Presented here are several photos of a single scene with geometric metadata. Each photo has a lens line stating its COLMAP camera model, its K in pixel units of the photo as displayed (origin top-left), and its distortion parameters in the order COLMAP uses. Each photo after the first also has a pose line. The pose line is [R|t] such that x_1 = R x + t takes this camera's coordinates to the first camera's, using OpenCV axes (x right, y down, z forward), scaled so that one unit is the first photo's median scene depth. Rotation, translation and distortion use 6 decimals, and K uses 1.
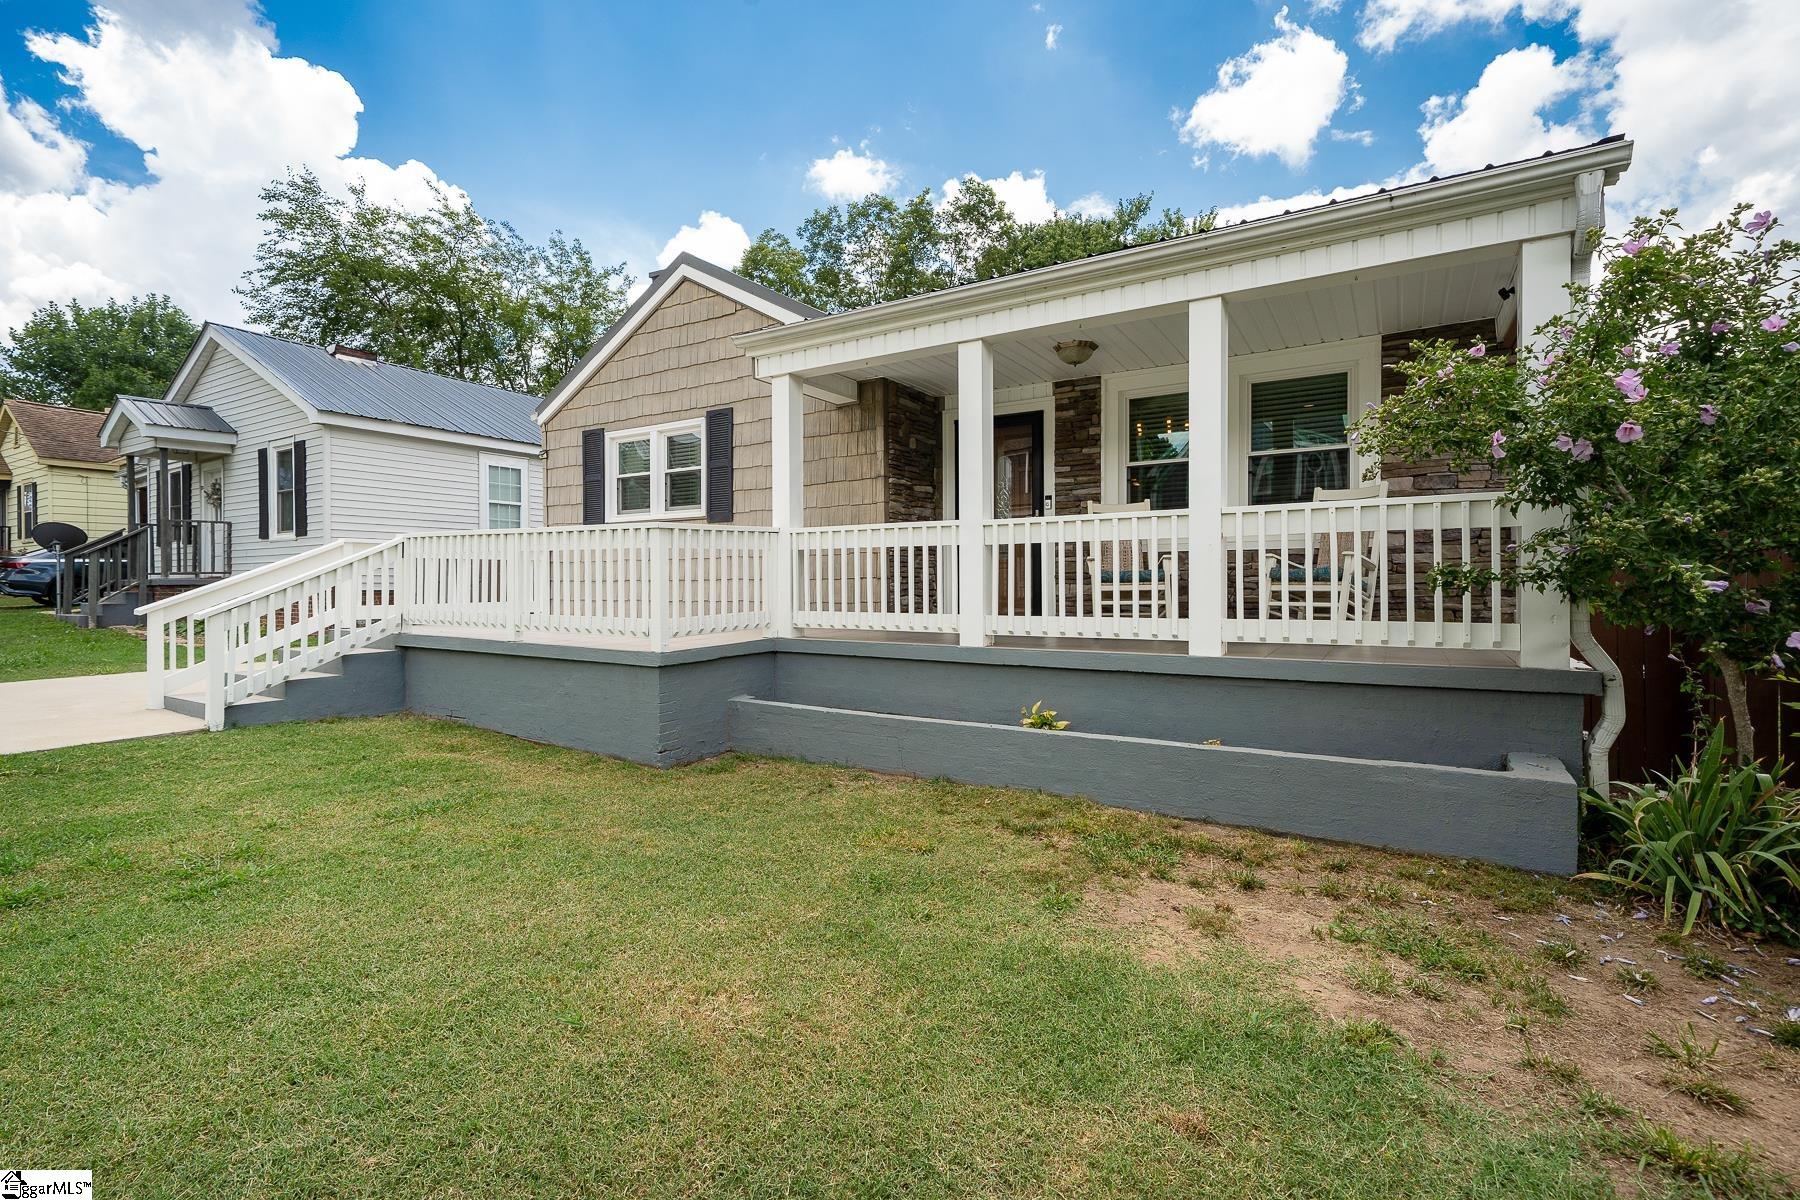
lens RADIAL K [[806.7, 0, 874.2], [0, 806.7, 579.9], [0, 0, 1]] dist [0.008651, 0.000030]
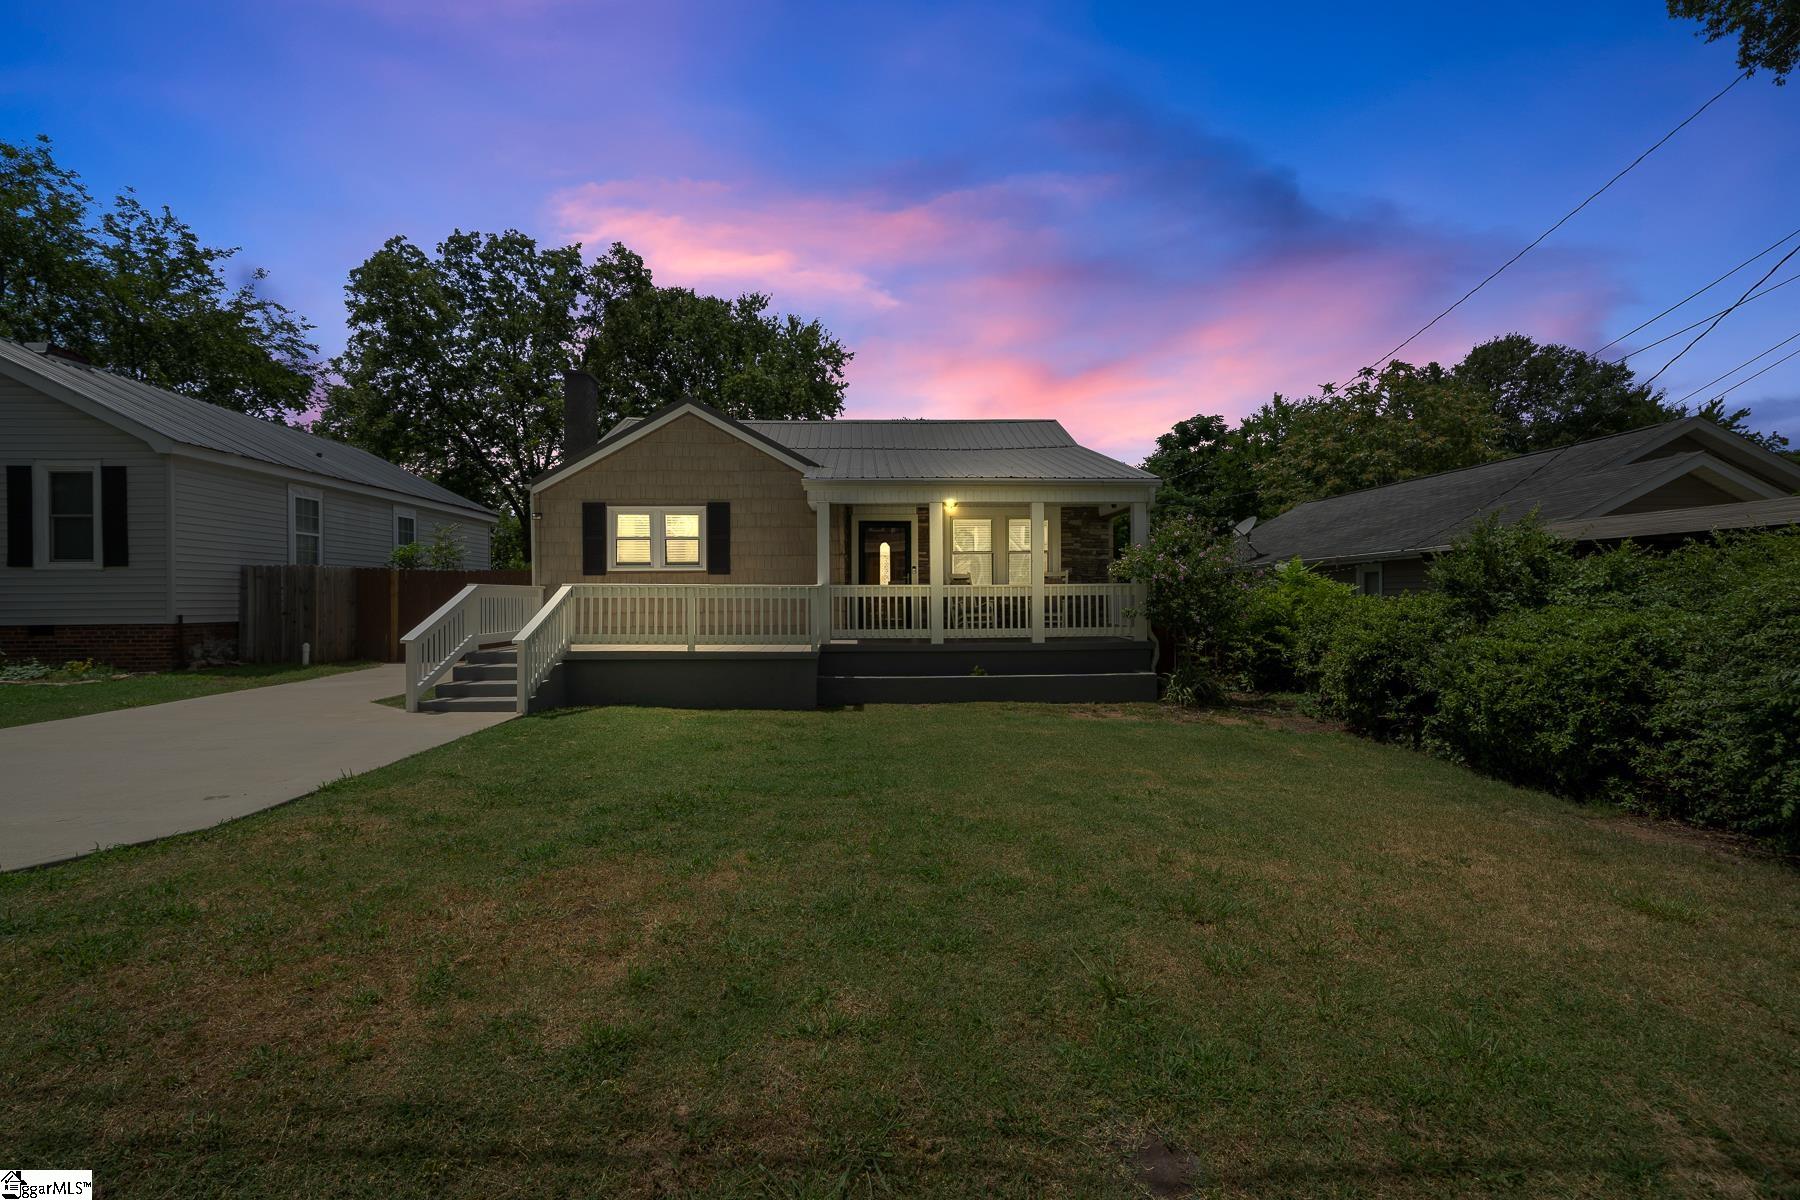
lens RADIAL K [[840.1, 0, 858.6], [0, 840.1, 594.8], [0, 0, 1]] dist [0.012075, 0.000529]
pose [[0.831827, 0.000610, 0.555035, -0.884991], [0.000955, 0.999996, -0.002529, -0.029512], [-0.555034, 0.002634, 0.831823, -0.513001]]
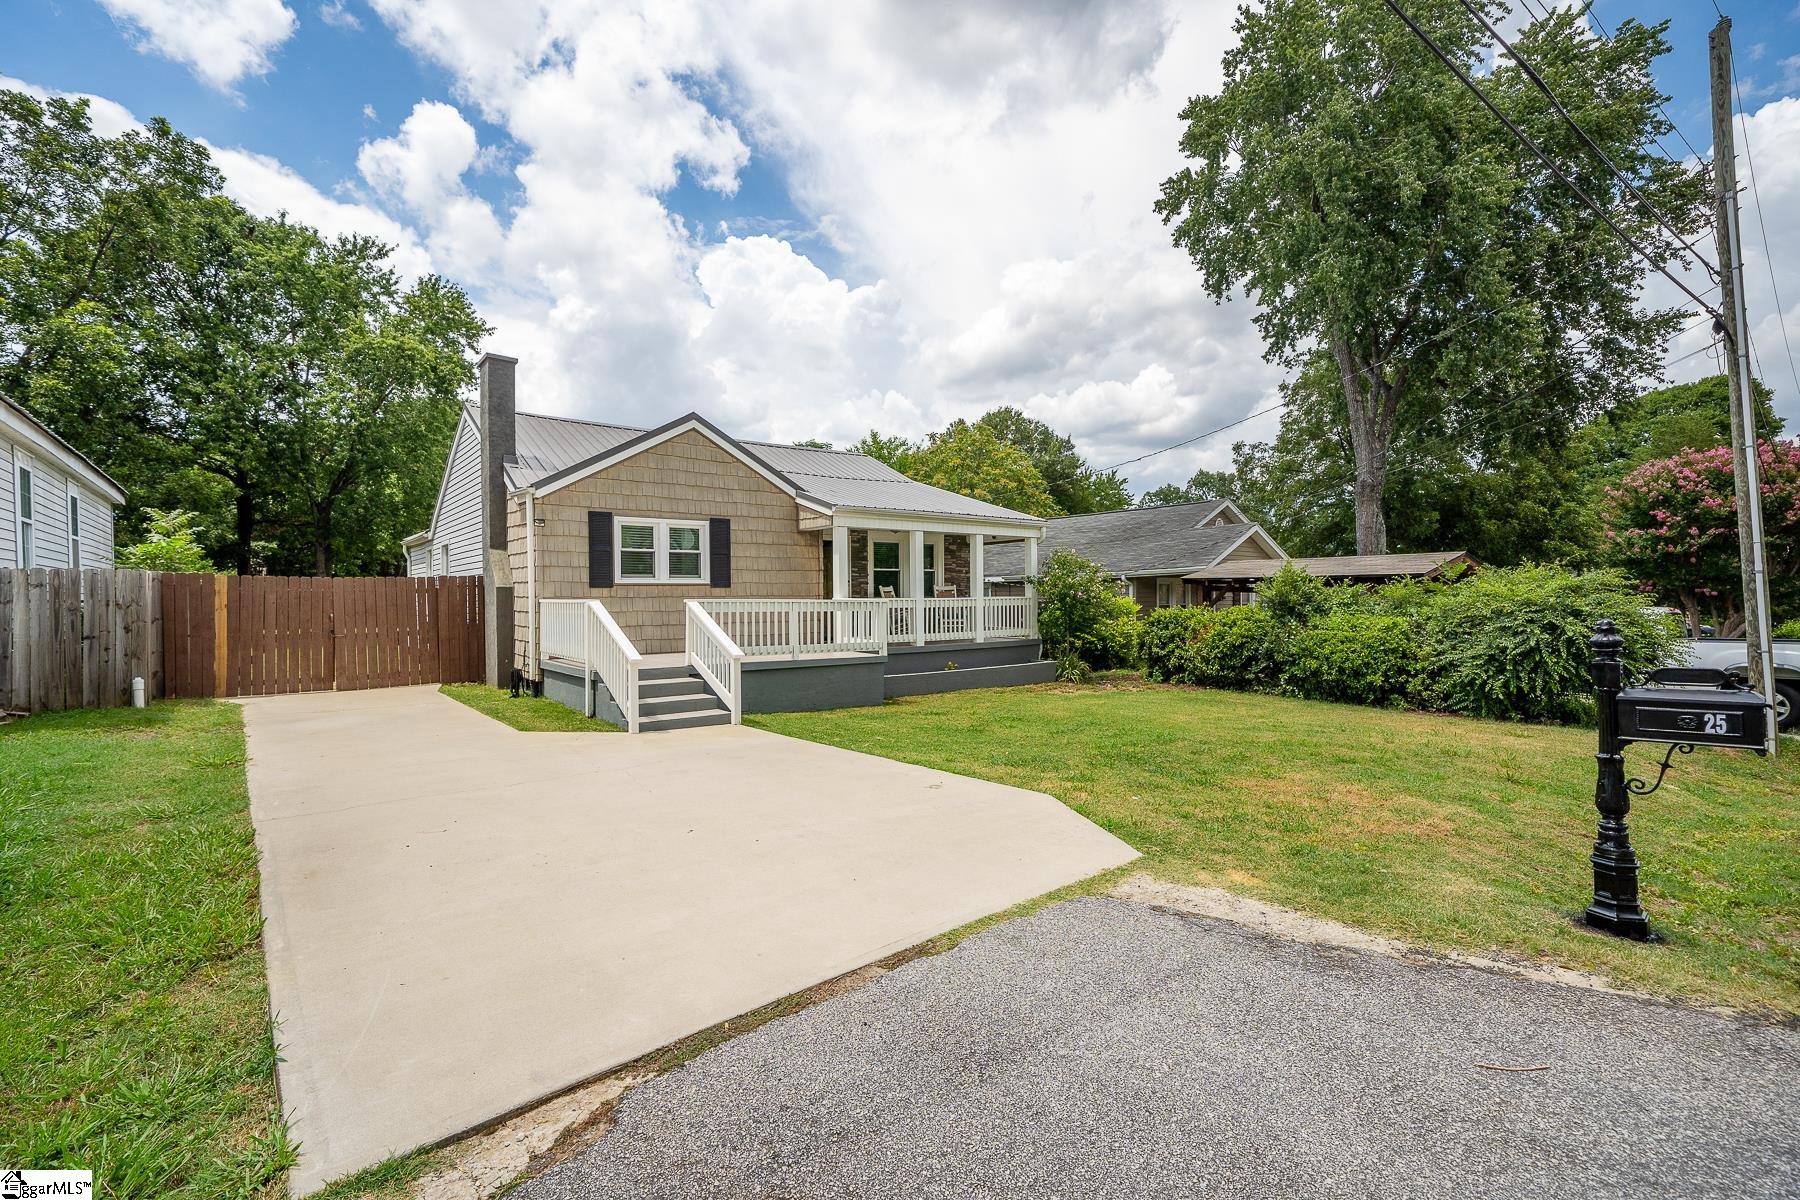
lens RADIAL K [[853.2, 0, 900.0], [0, 853.2, 600.0], [0, 0, 1]] dist [0.015815, 0.000389]
pose [[0.323978, -0.005108, 0.946051, -1.734038], [0.001365, 0.999987, 0.004931, -0.055928], [-0.946064, -0.000306, 0.323981, 0.101280]]
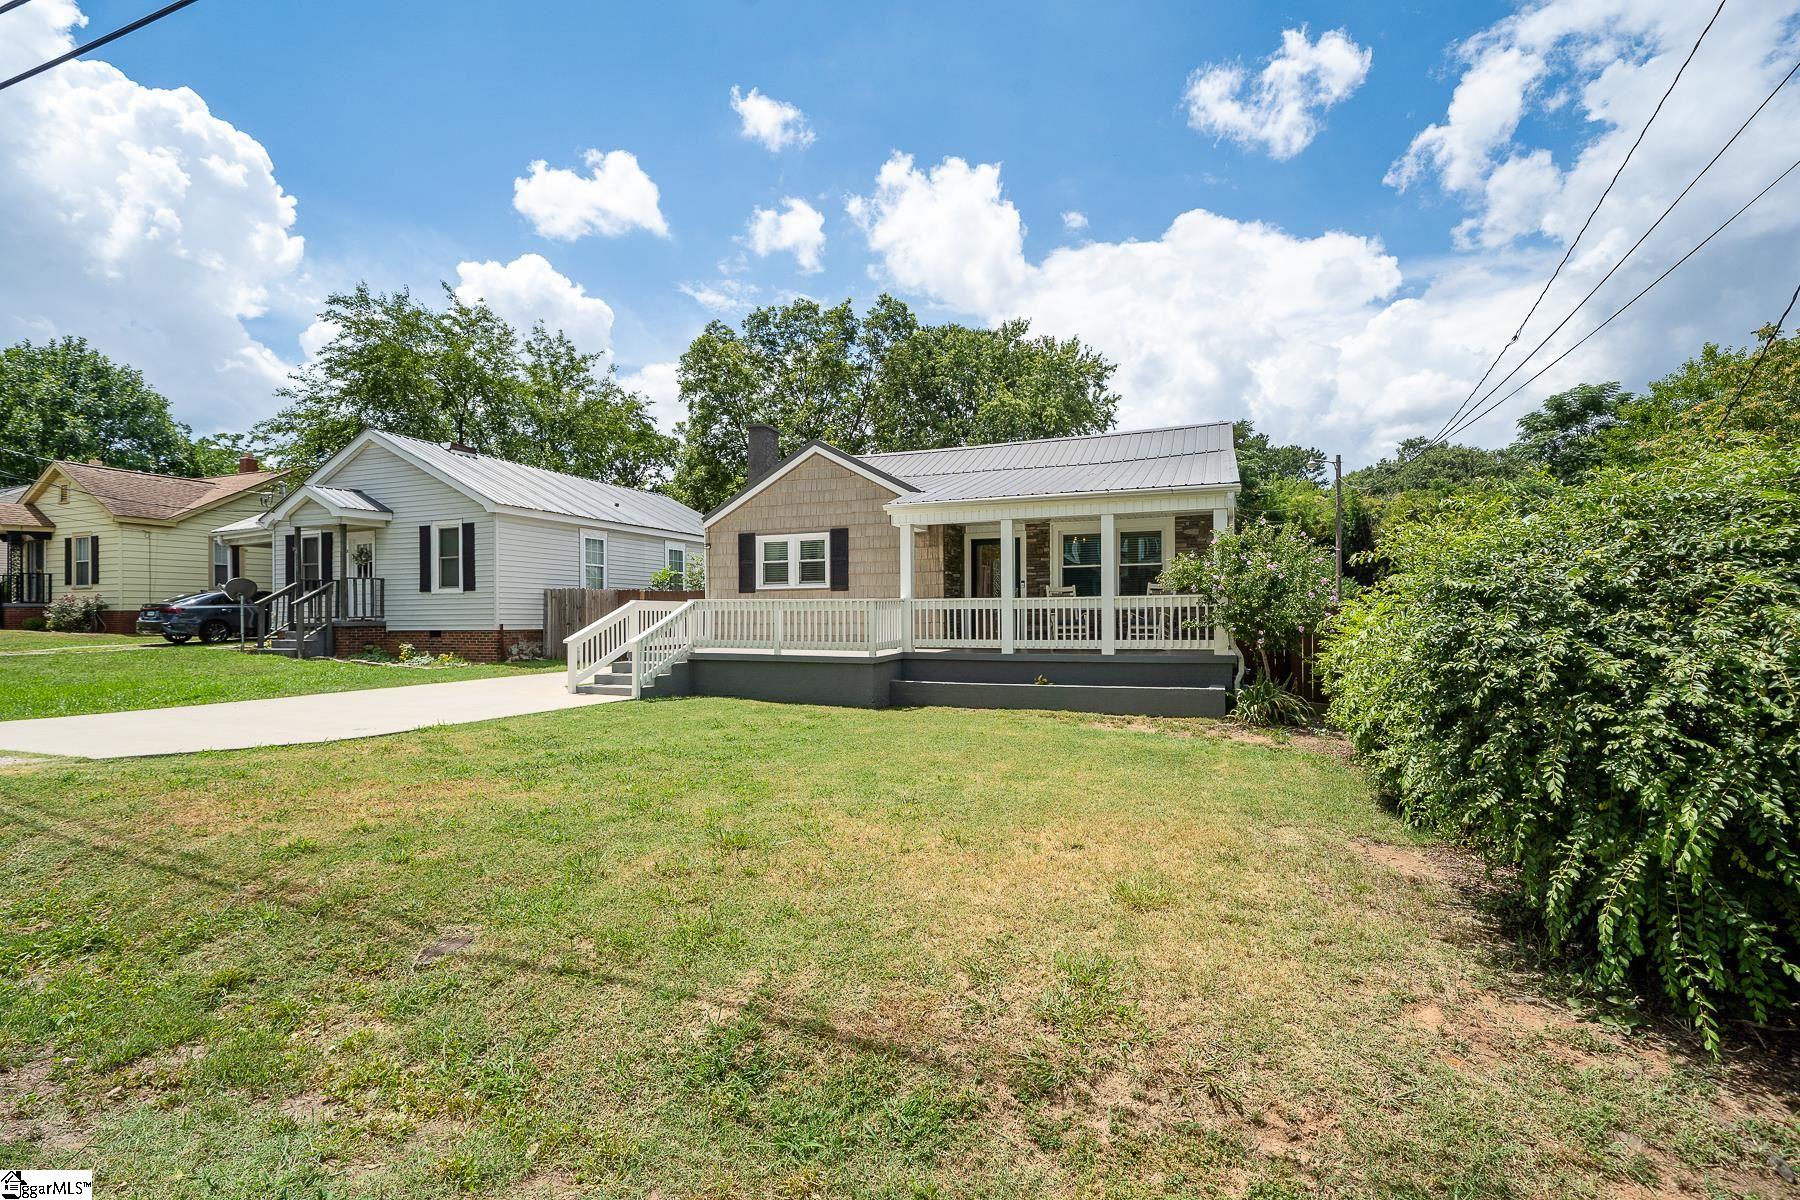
lens RADIAL K [[823.6, 0, 844.1], [0, 823.6, 615.2], [0, 0, 1]] dist [0.005421, 0.000525]
pose [[0.988868, -0.001490, 0.148791, -0.463599], [0.001642, 0.999998, -0.000897, -0.017013], [-0.148790, 0.001131, 0.988868, -0.836621]]
